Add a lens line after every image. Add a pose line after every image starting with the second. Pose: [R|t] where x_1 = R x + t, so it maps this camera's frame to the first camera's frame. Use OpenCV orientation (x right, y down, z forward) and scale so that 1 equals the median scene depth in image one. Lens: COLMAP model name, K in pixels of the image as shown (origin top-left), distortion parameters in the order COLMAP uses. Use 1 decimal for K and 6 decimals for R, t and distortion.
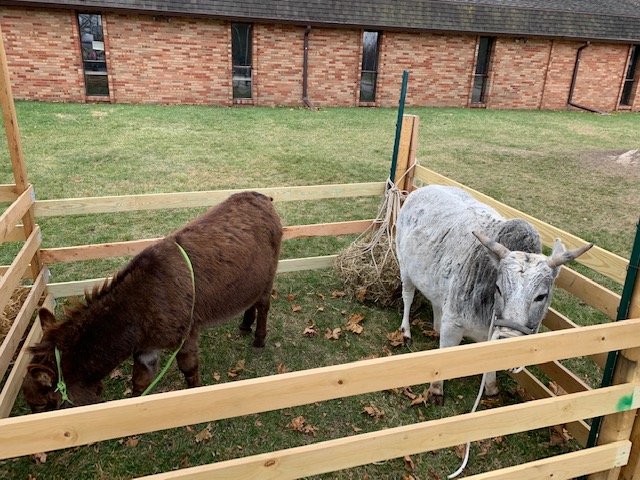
lens RADIAL K [[489.7, 0, 317.5], [0, 489.7, 233.6], [0, 0, 1]] dist [0.023904, -0.015145]
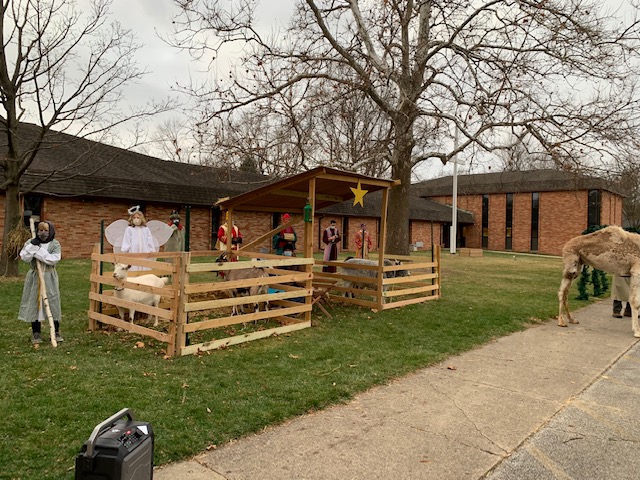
lens RADIAL K [[489.7, 0, 316.6], [0, 489.7, 235.7], [0, 0, 1]] dist [0.023904, -0.015145]
pose [[0.840044, -0.023619, 0.542004, -0.498663], [0.190408, 0.948334, -0.253786, 0.140023], [-0.508007, 0.316393, 0.801139, -0.422260]]
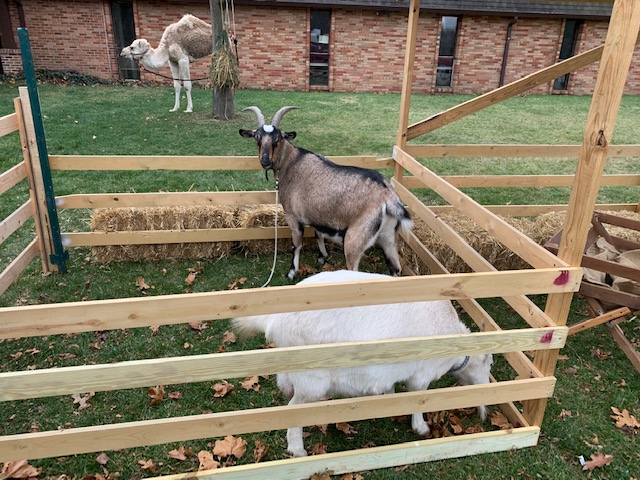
lens RADIAL K [[489.7, 0, 322.4], [0, 489.7, 239.9], [0, 0, 1]] dist [0.023904, -0.015145]
pose [[0.989776, 0.043796, -0.135743, -0.260958], [-0.039173, 0.998564, 0.036547, 0.029435], [0.137148, -0.030856, 0.990070, -0.109841]]
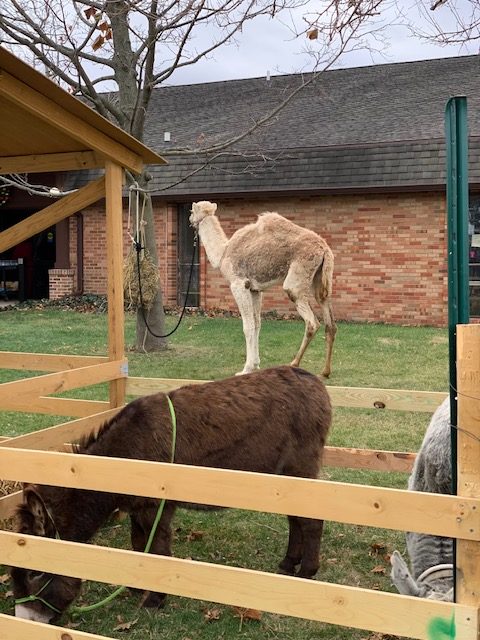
lens RADIAL K [[947.9, 0, 238.6], [0, 947.9, 318.1], [0, 0, 1]] dist [0.081462, 0.000000]
pose [[0.737571, 0.005274, -0.675249, 0.144483], [-0.201252, 0.956244, -0.212358, 0.032680], [0.644583, 0.292524, 0.706359, -0.031738]]
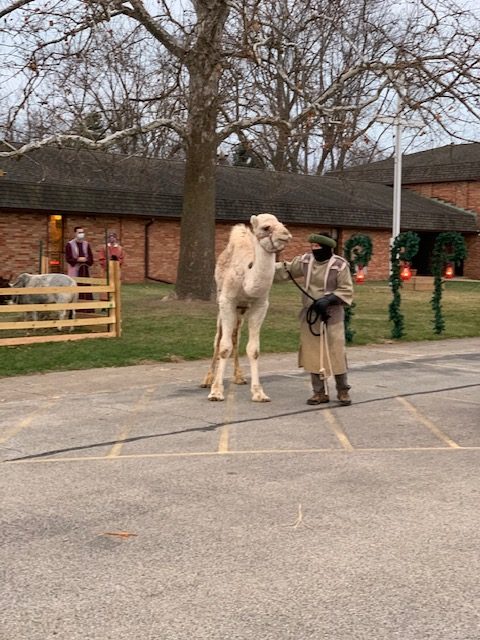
lens RADIAL K [[947.9, 0, 249.9], [0, 947.9, 306.9], [0, 0, 1]] dist [0.081462, 0.000000]
pose [[0.865864, -0.050564, 0.497717, -0.319348], [0.180086, 0.959689, -0.215793, 0.295939], [-0.466742, 0.276480, 0.840066, -0.832761]]
